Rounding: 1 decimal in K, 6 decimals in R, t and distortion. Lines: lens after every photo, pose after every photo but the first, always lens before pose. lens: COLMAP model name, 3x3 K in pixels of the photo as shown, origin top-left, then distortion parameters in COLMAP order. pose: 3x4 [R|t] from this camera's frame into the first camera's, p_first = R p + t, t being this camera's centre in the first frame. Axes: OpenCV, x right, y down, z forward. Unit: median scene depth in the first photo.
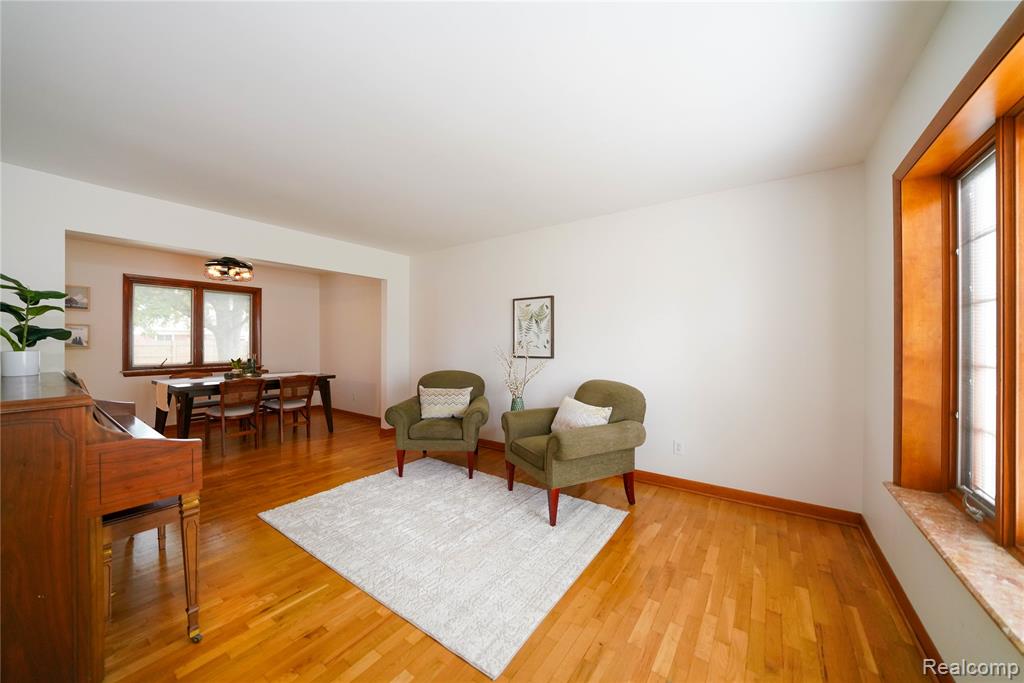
lens RADIAL K [[359.6, 0, 500.9], [0, 359.6, 342.0], [0, 0, 1]] dist [-0.006831, 0.000082]
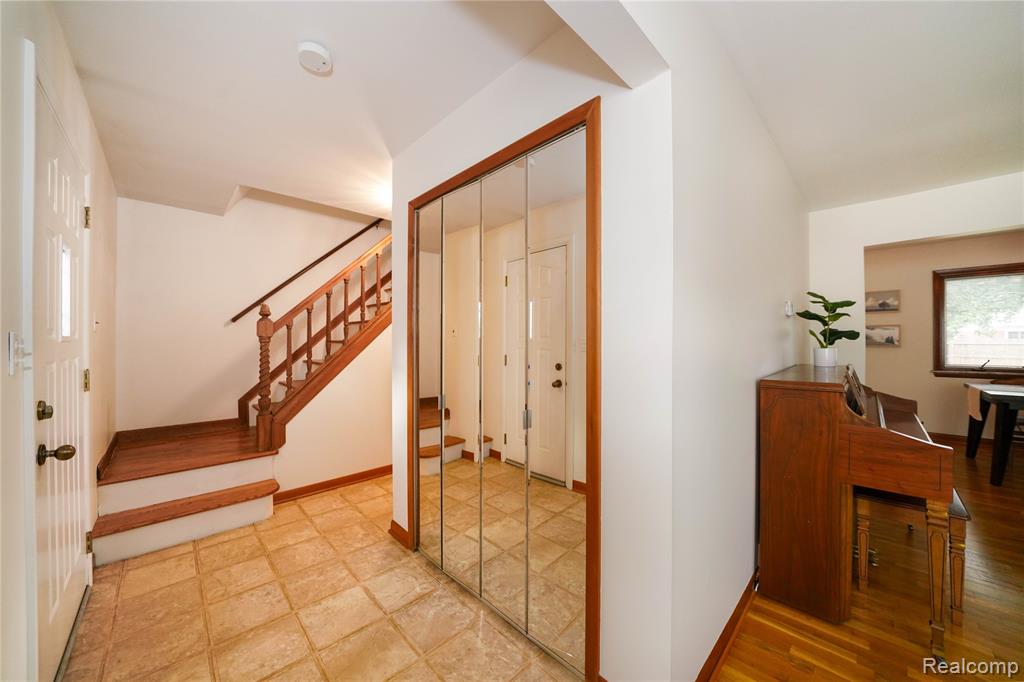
lens RADIAL K [[359.6, 0, 515.6], [0, 359.6, 341.2], [0, 0, 1]] dist [-0.006831, 0.000082]
pose [[-0.152039, -0.005168, -0.988361, 0.094165], [0.006043, 0.999963, -0.006158, 0.000210], [0.988356, -0.006909, -0.152002, 0.022421]]
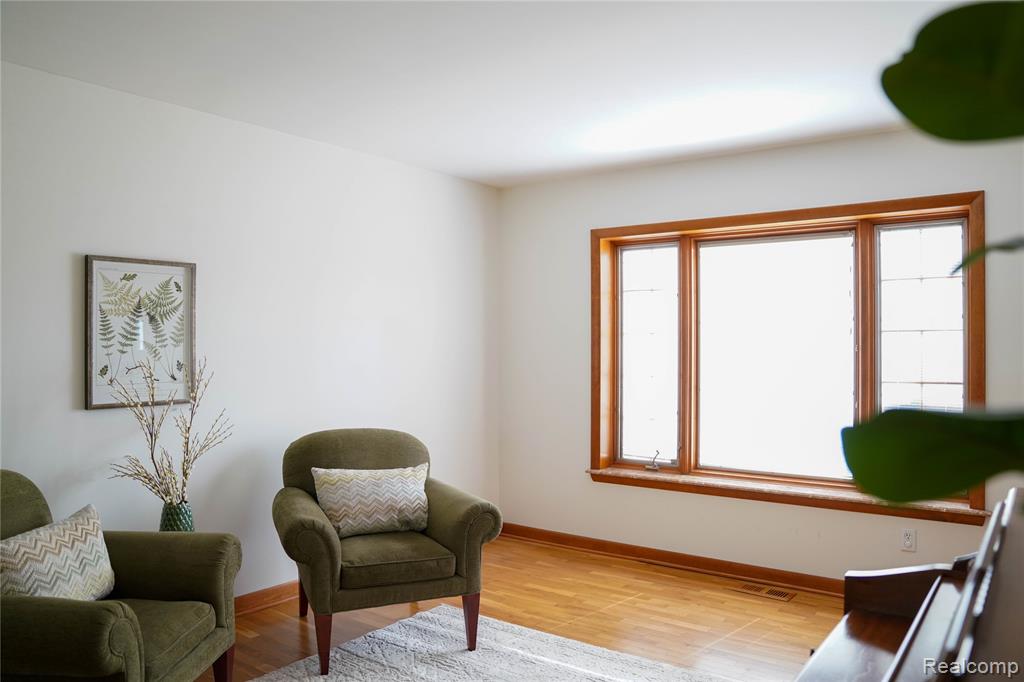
lens RADIAL K [[773.5, 0, 503.4], [0, 773.5, 341.5], [0, 0, 1]] dist [-0.073232, -0.000745]
pose [[0.025439, 0.002538, 0.999673, -0.791410], [0.001393, 0.999996, -0.002574, -0.027534], [-0.999675, 0.001458, 0.025435, 0.578896]]
